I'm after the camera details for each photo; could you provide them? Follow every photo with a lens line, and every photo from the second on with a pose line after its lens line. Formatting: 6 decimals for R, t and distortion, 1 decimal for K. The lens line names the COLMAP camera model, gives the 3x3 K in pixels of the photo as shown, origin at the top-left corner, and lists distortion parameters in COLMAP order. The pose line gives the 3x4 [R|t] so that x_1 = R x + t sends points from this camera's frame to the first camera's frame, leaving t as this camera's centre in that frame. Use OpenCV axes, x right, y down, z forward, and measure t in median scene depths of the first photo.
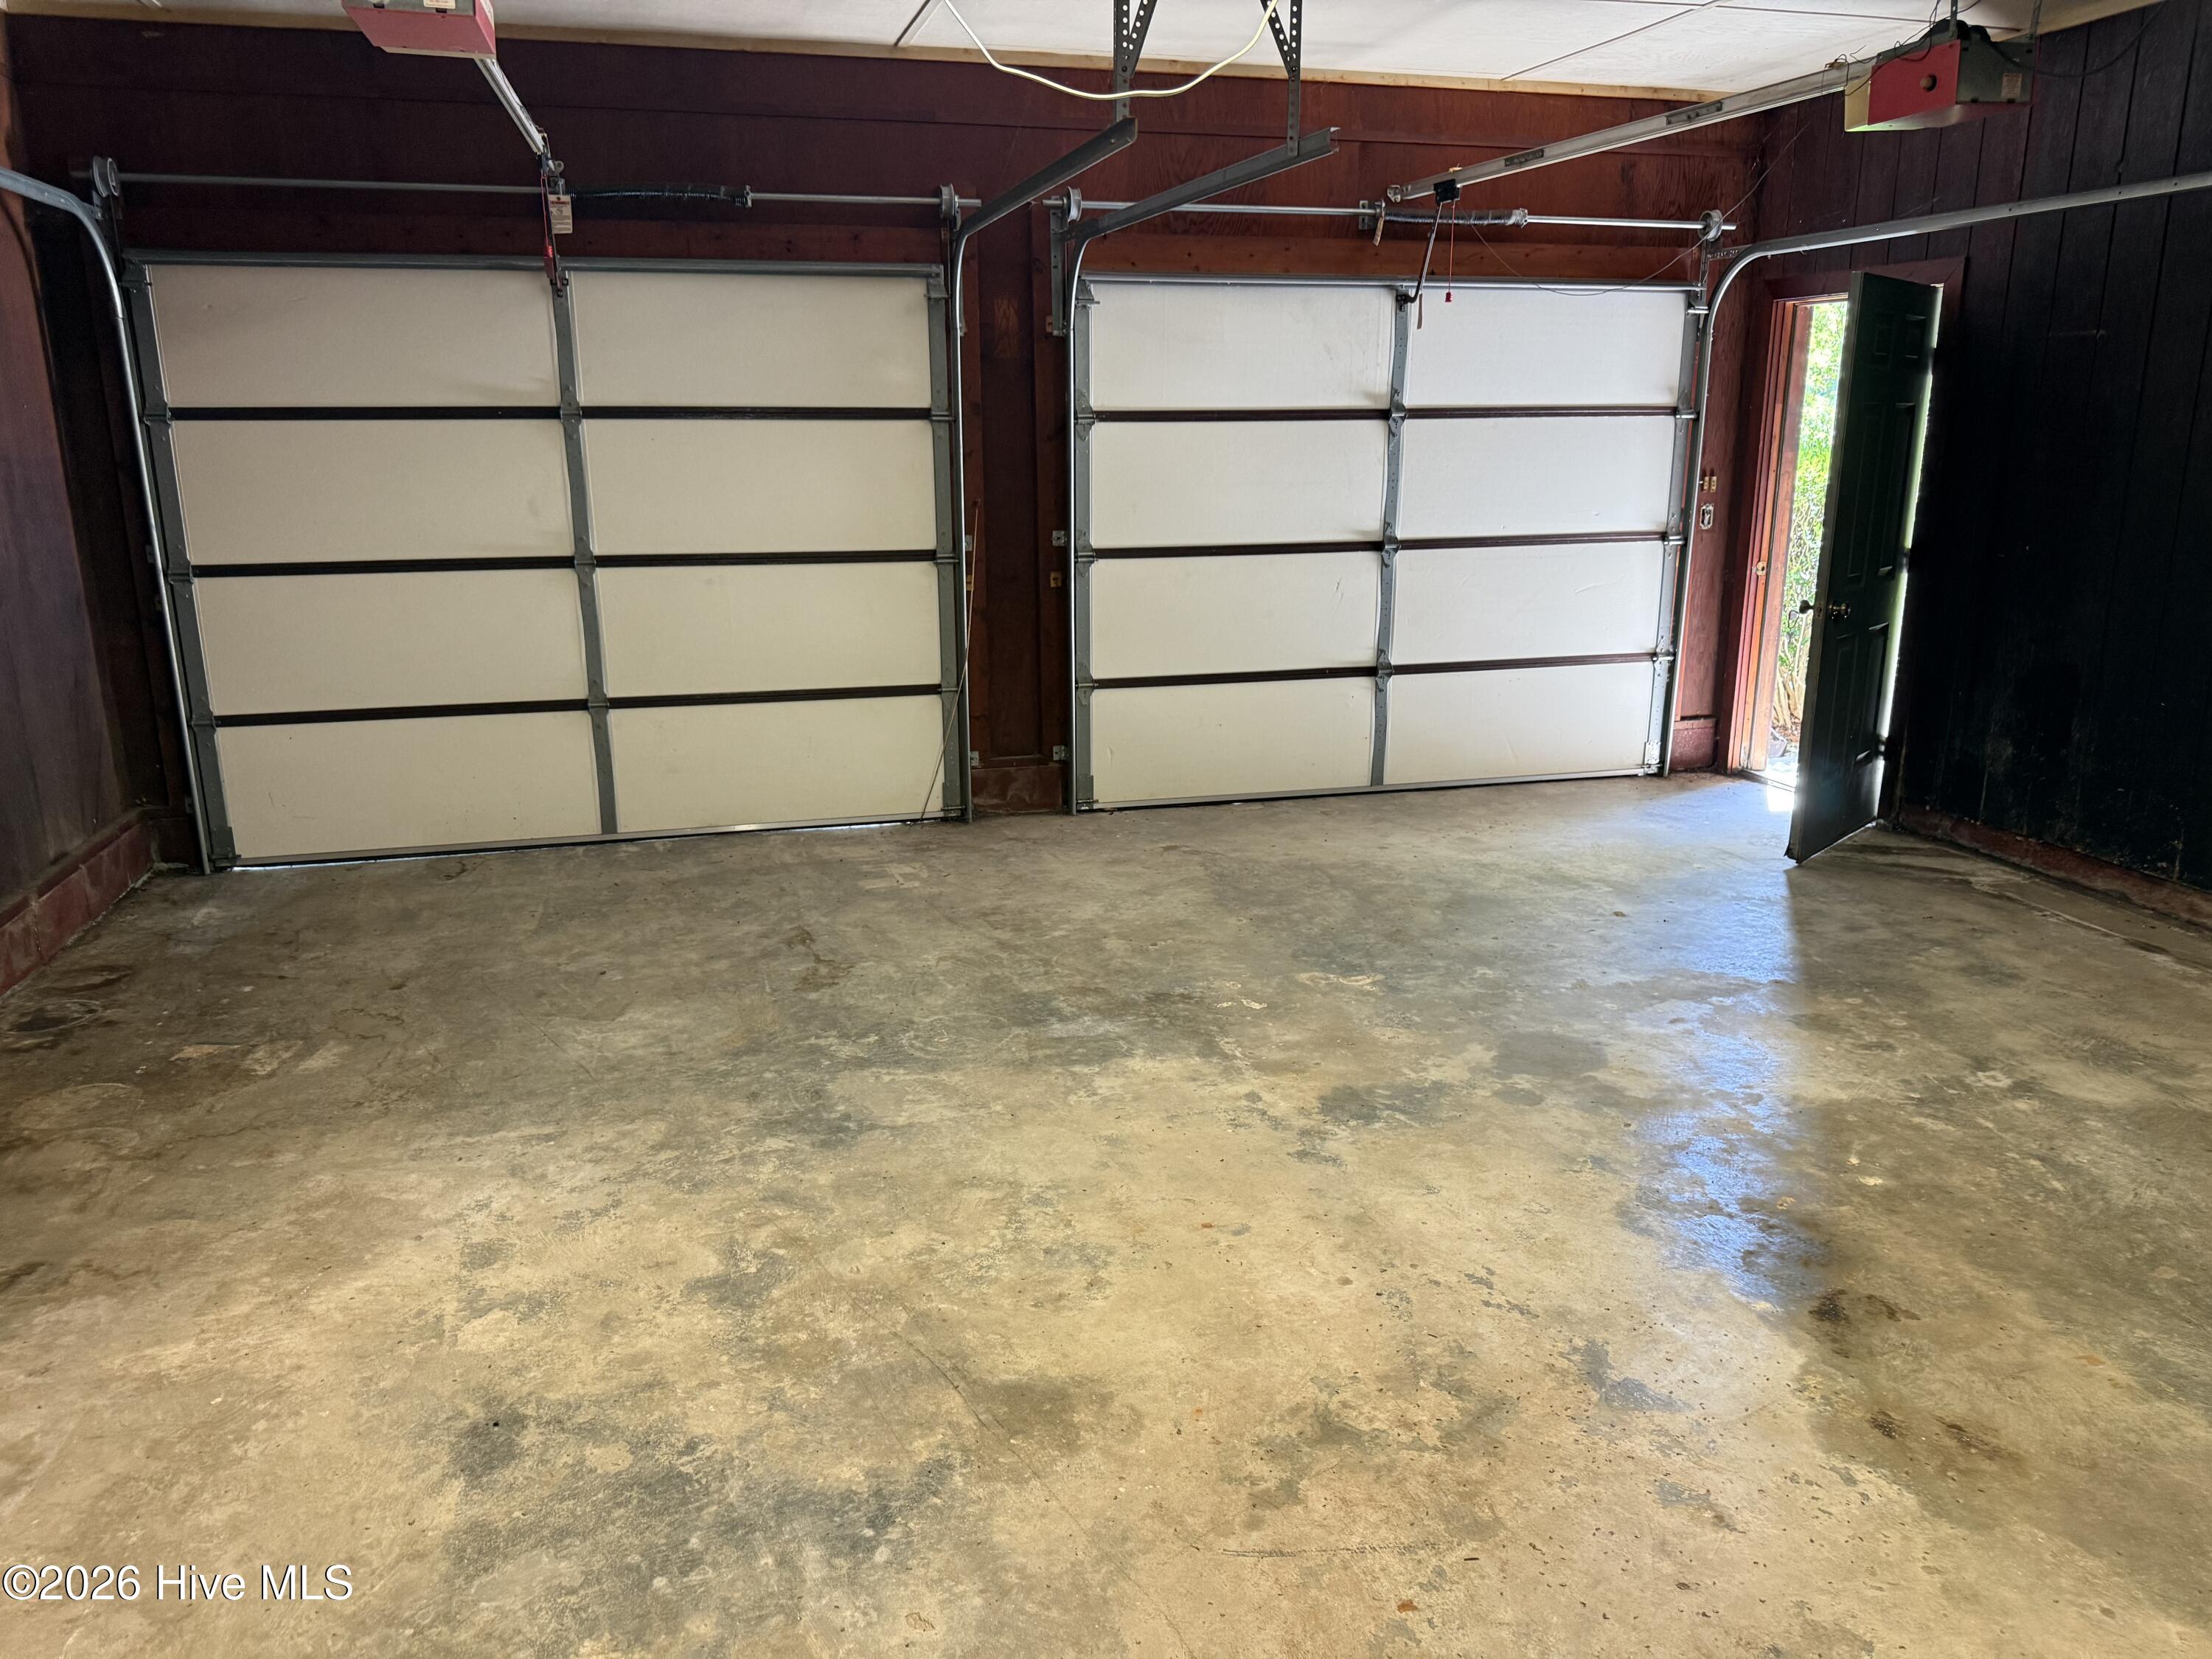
lens RADIAL K [[1559.2, 0, 1046.3], [0, 1559.2, 844.1], [0, 0, 1]] dist [0.101723, -0.141000]
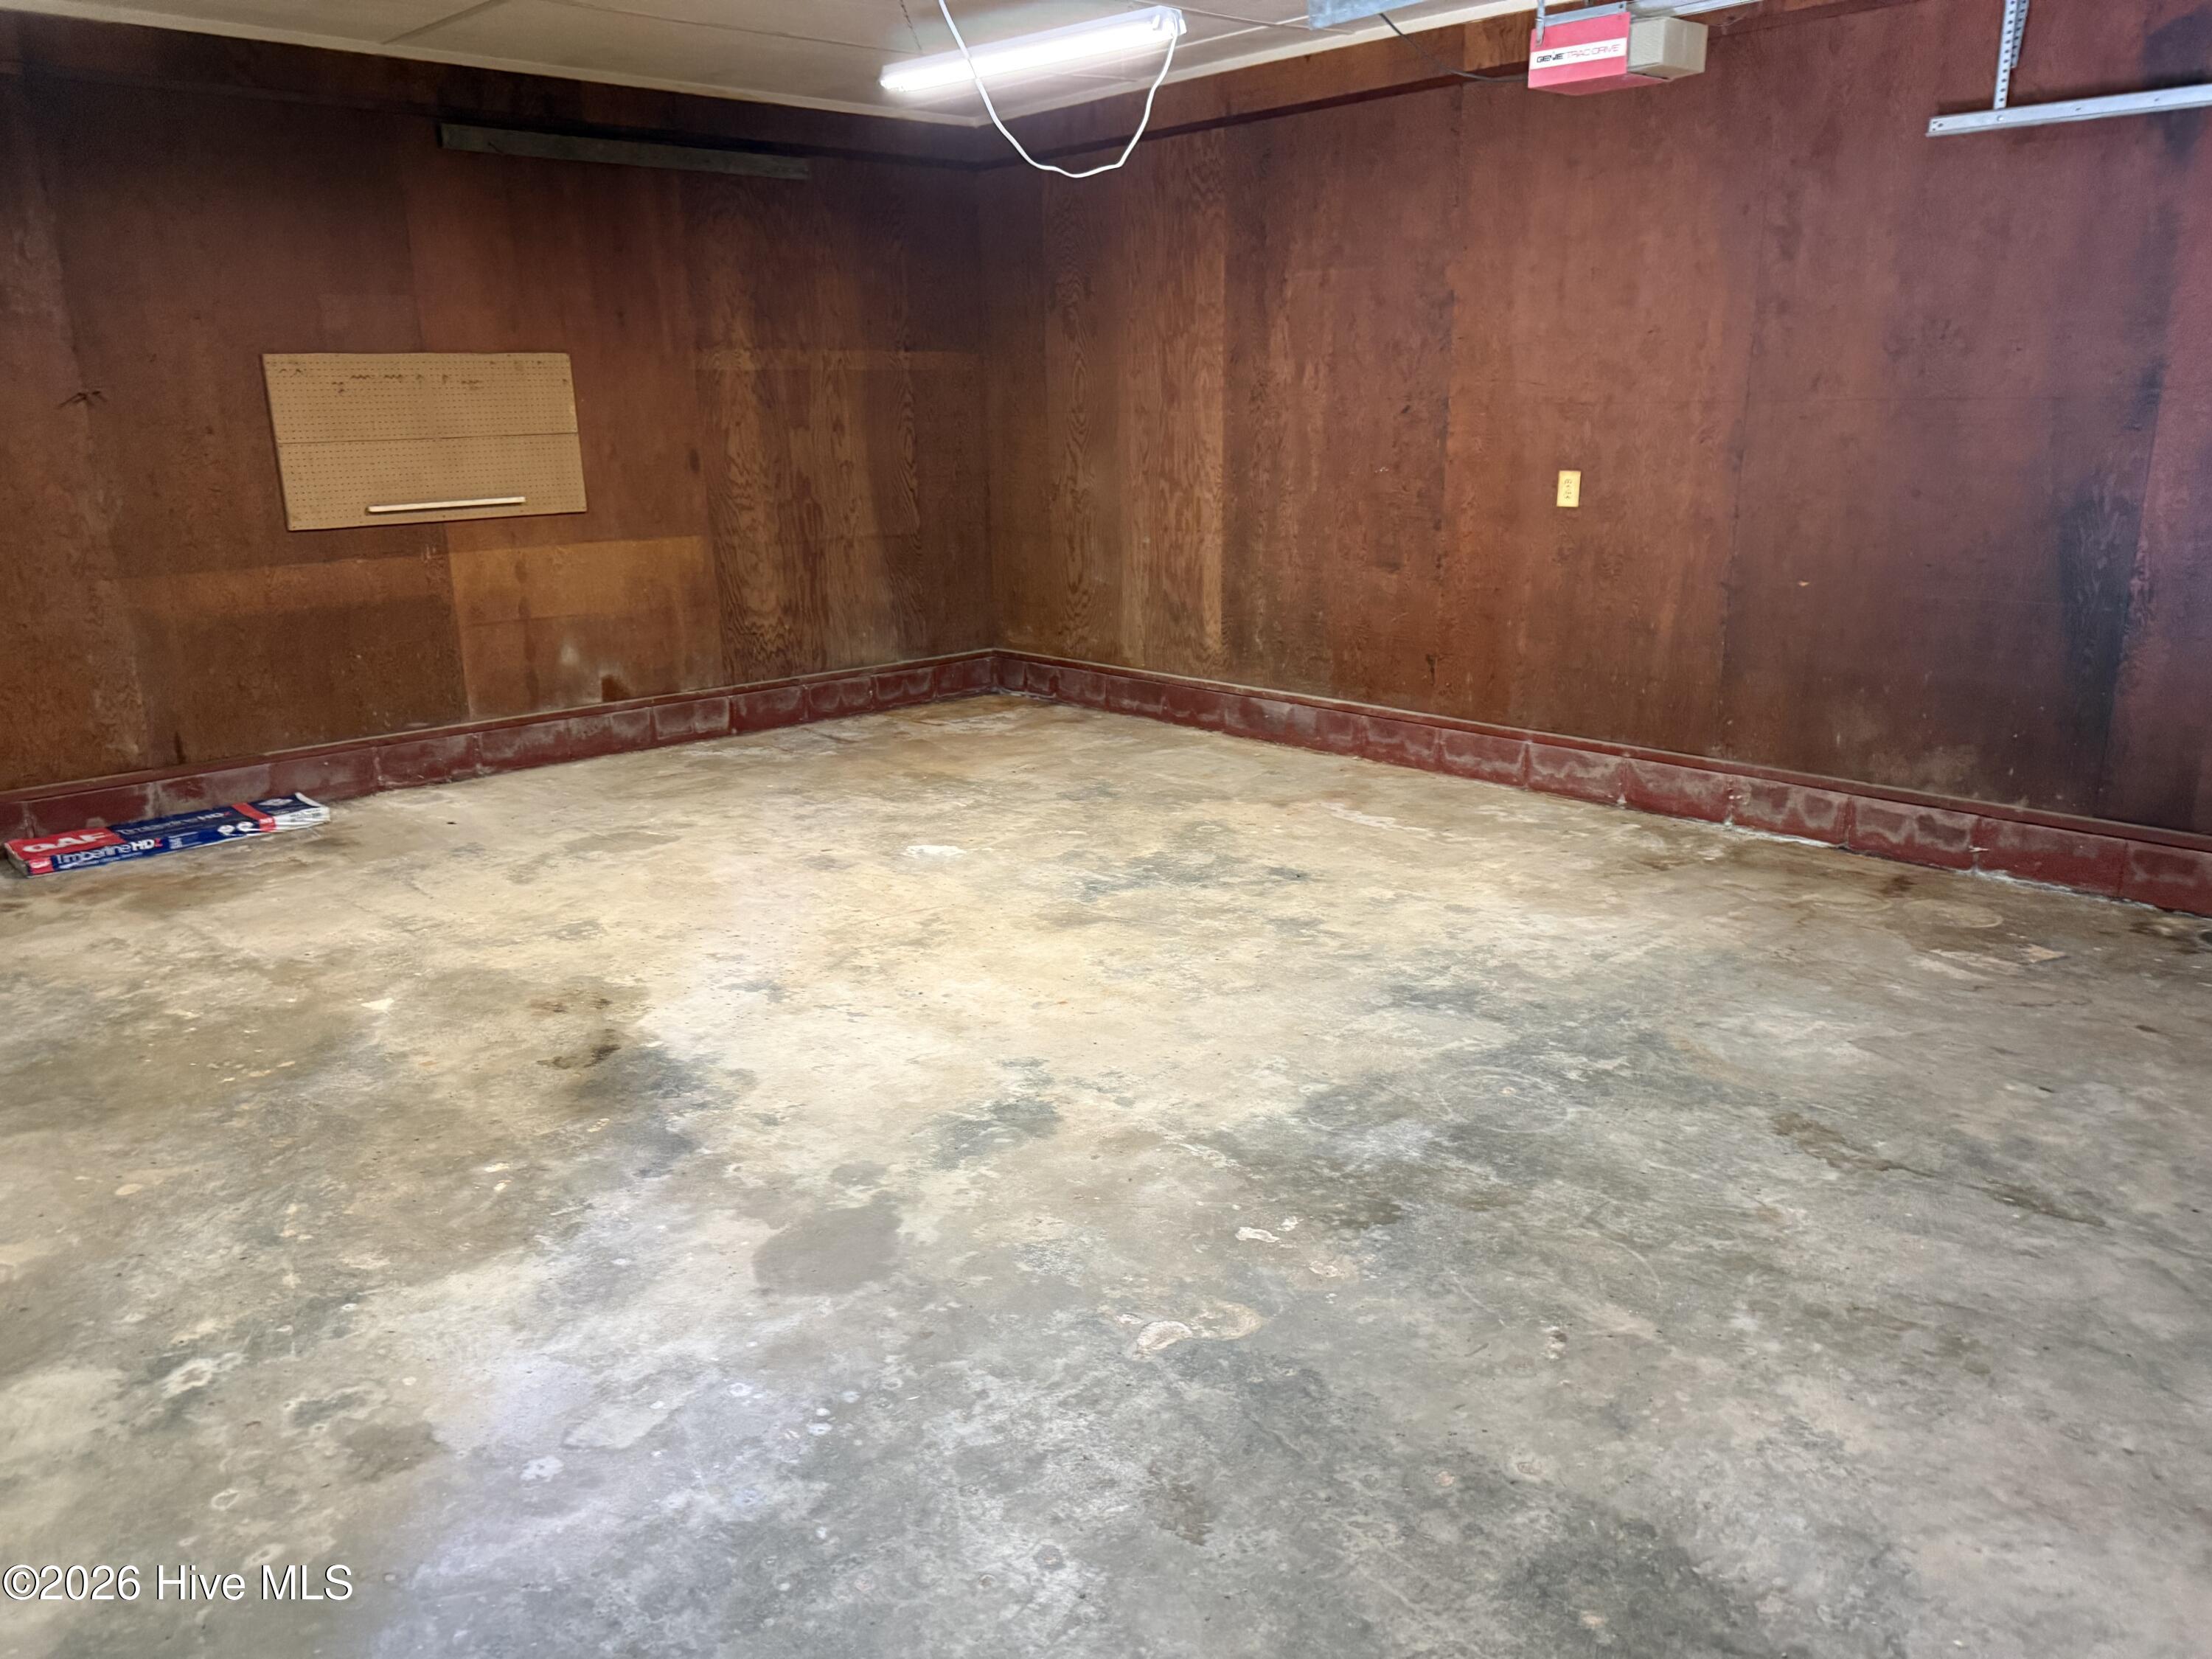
lens RADIAL K [[1566.3, 0, 1103.5], [0, 1566.3, 807.2], [0, 0, 1]] dist [0.127895, -0.180869]
pose [[-0.867293, 0.141029, -0.477402, 0.563172], [-0.110405, 0.880649, 0.460725, -0.420774], [0.485400, 0.452292, -0.748211, 1.610044]]
